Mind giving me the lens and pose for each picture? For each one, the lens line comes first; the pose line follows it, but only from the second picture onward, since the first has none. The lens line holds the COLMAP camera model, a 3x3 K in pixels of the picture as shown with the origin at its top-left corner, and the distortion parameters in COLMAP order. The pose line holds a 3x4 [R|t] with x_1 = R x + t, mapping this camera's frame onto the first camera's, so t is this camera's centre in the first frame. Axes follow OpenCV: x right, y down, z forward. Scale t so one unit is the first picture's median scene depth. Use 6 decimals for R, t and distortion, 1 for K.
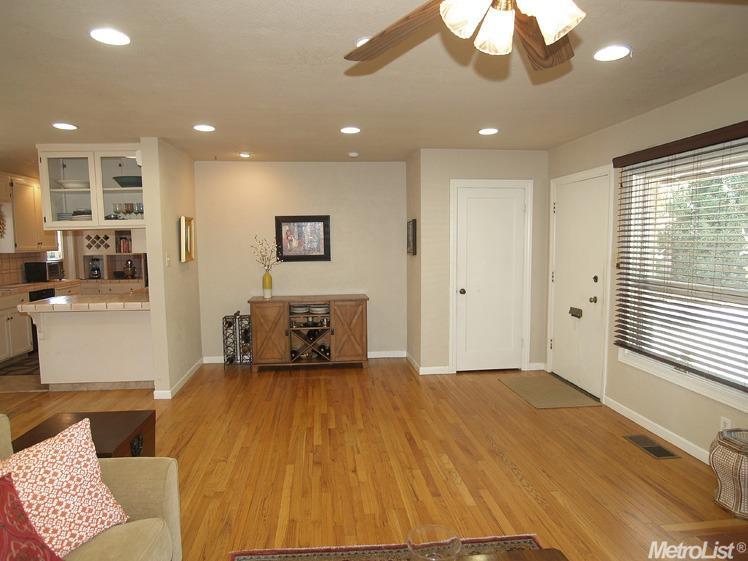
lens RADIAL K [[471.9, 0, 368.9], [0, 471.9, 282.7], [0, 0, 1]] dist [-0.030360, 0.002945]
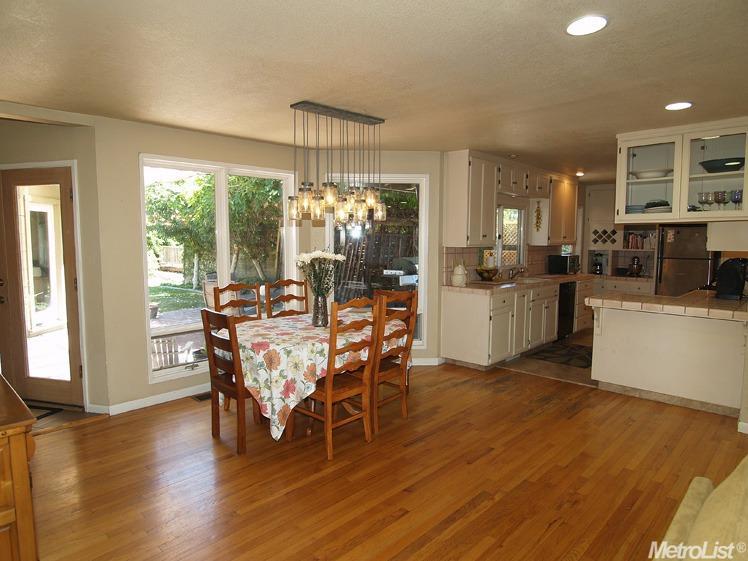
lens RADIAL K [[471.9, 0, 370.7], [0, 471.9, 283.0], [0, 0, 1]] dist [-0.030360, 0.002945]
pose [[0.643986, 0.087424, -0.760026, -0.267564], [-0.080571, 0.995675, 0.046261, 0.005698], [0.760783, 0.031445, 0.648244, -0.009525]]
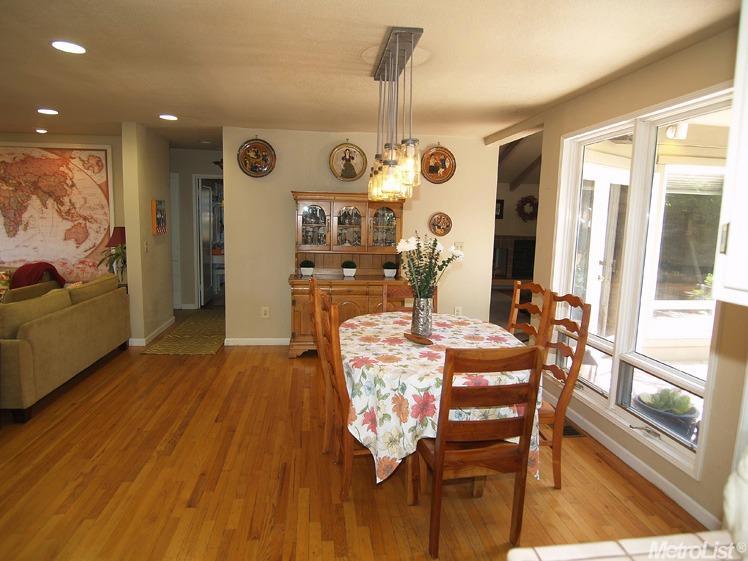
lens RADIAL K [[471.9, 0, 371.8], [0, 471.9, 281.5], [0, 0, 1]] dist [-0.030360, 0.002945]
pose [[-0.999550, -0.014693, -0.026143, -0.836648], [-0.020248, 0.973700, 0.226933, -0.091906], [0.022121, 0.227360, -0.973559, 1.024424]]
